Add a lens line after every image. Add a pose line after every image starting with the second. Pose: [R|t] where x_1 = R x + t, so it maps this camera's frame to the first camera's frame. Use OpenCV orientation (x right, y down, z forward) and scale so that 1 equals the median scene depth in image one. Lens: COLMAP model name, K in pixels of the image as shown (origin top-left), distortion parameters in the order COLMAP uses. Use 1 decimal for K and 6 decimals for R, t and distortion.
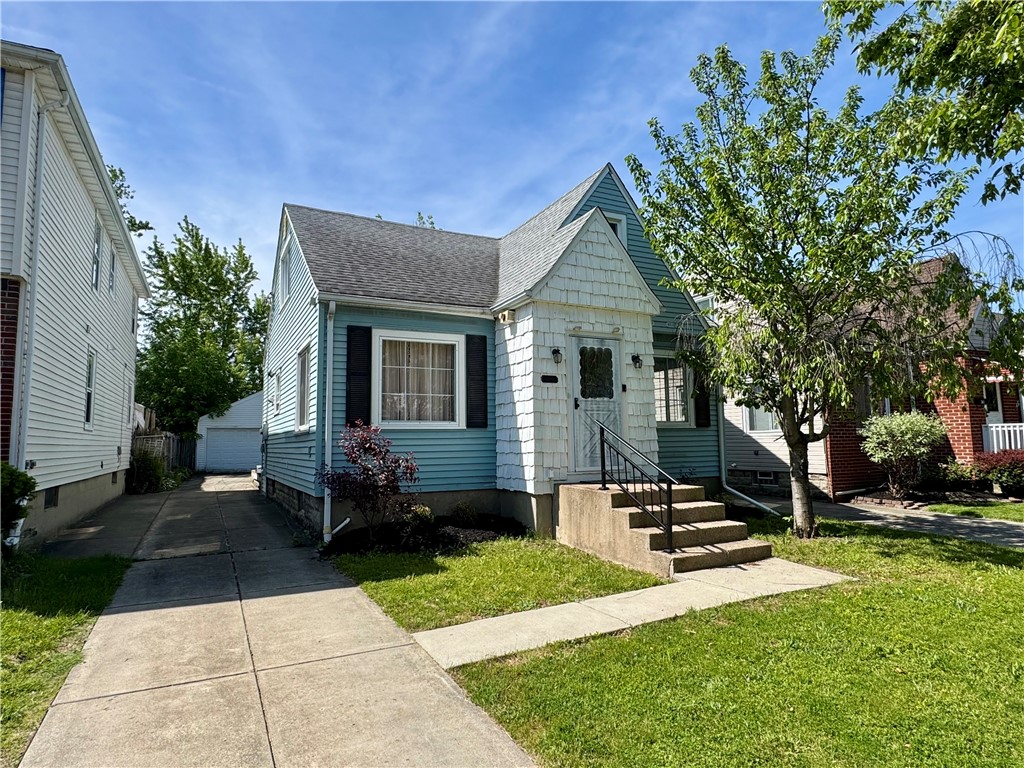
lens RADIAL K [[597.0, 0, 512.0], [0, 597.0, 384.0], [0, 0, 1]] dist [0.001788, 0.001300]
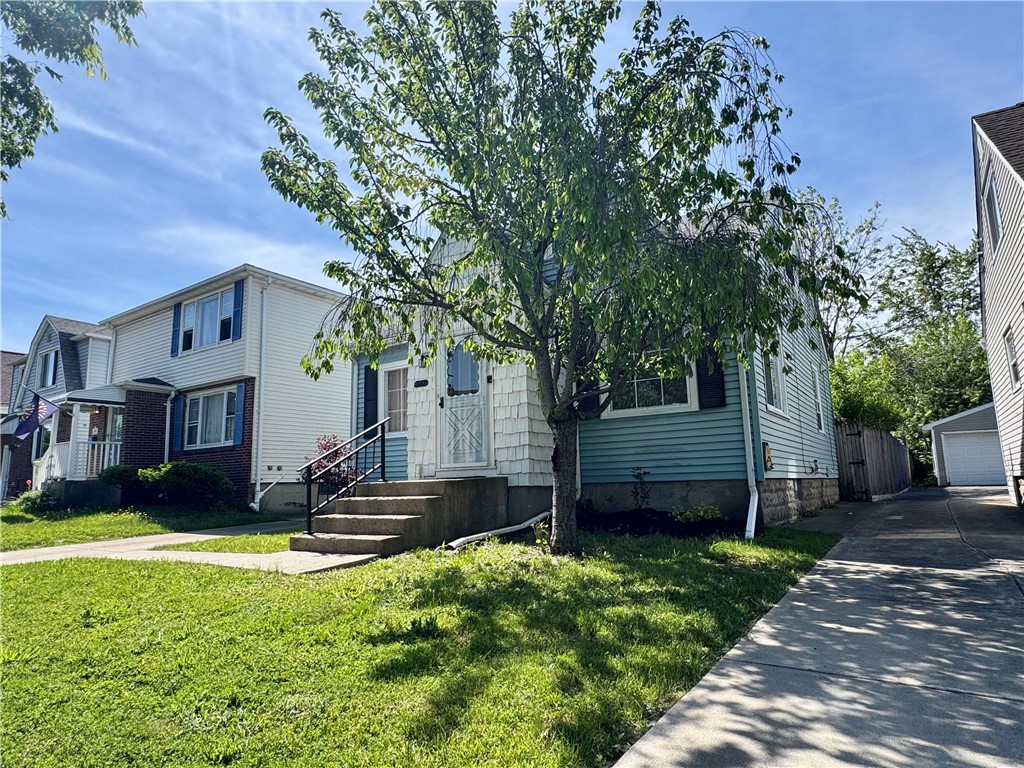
lens RADIAL K [[597.0, 0, 512.0], [0, 597.0, 384.0], [0, 0, 1]] dist [0.001788, 0.001300]
pose [[0.487587, -0.141509, -0.861530, 1.029634], [0.104091, 0.989161, -0.103562, 0.116817], [0.866847, -0.039182, 0.497032, 0.571950]]
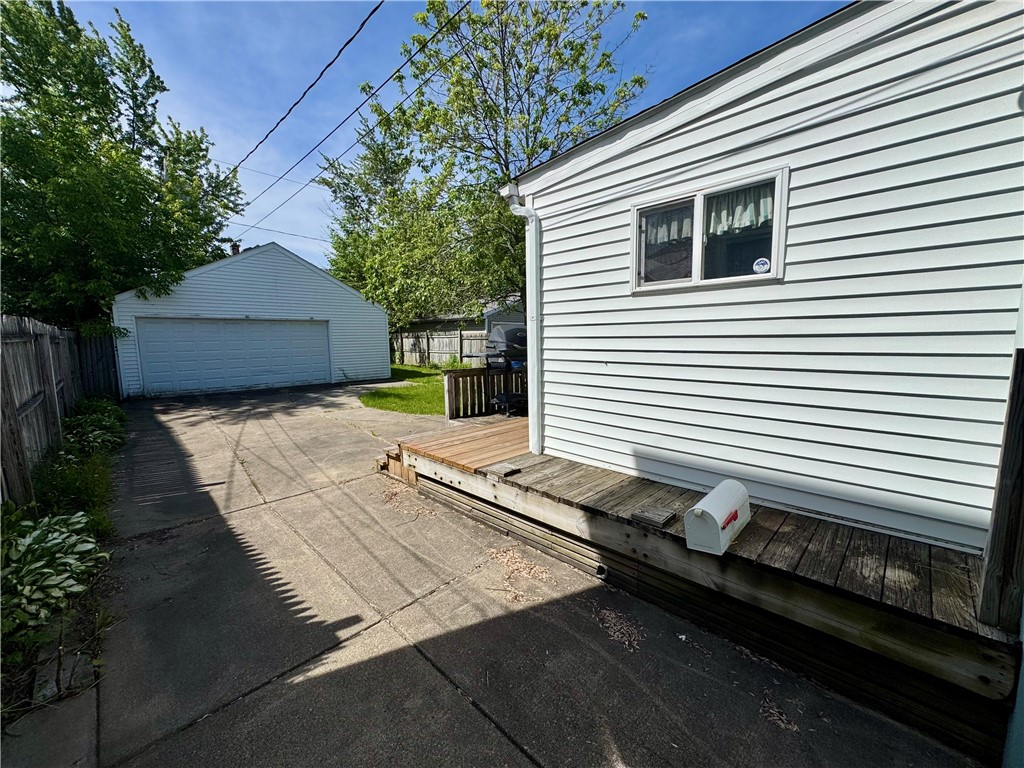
lens RADIAL K [[402.8, 0, 512.0], [0, 402.8, 384.0], [0, 0, 1]] dist [0.002749, 0.000166]
pose [[0.948075, -0.033197, 0.316310, -0.943008], [-0.033953, 0.978290, 0.204439, 0.144963], [-0.316230, -0.204564, 0.926365, 1.674658]]
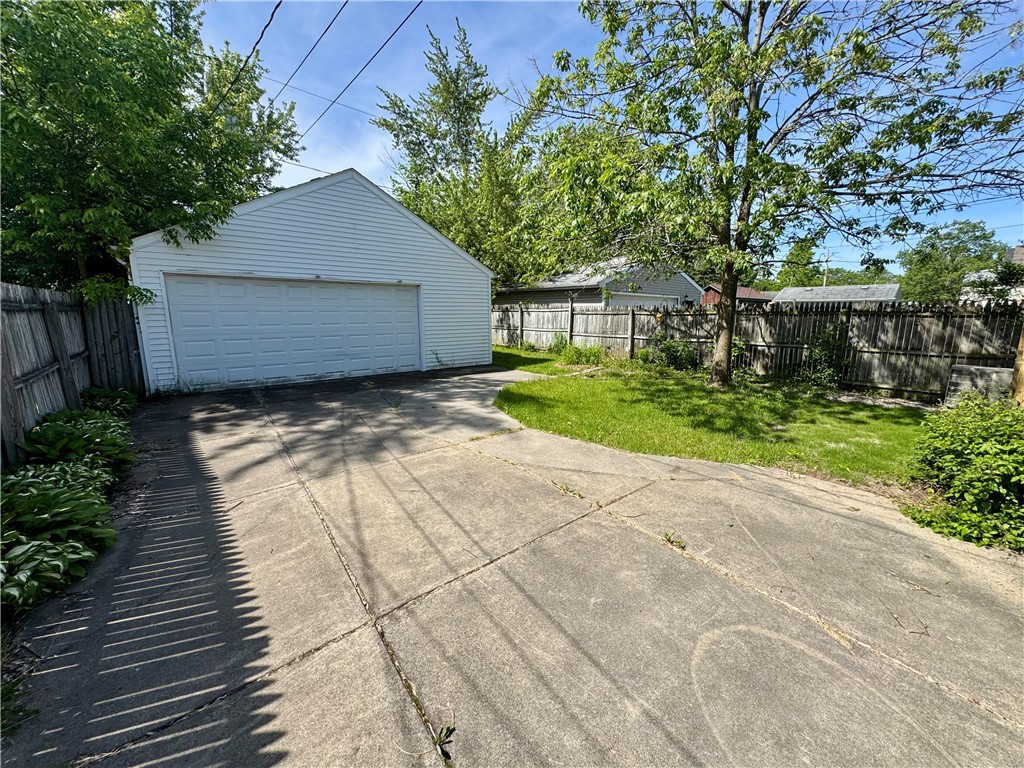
lens RADIAL K [[402.8, 0, 512.0], [0, 402.8, 384.0], [0, 0, 1]] dist [0.002749, 0.000166]
pose [[0.970349, -0.024990, 0.240412, -1.132781], [-0.040942, 0.963275, 0.265379, 0.201256], [-0.238215, -0.267353, 0.933690, 2.174529]]
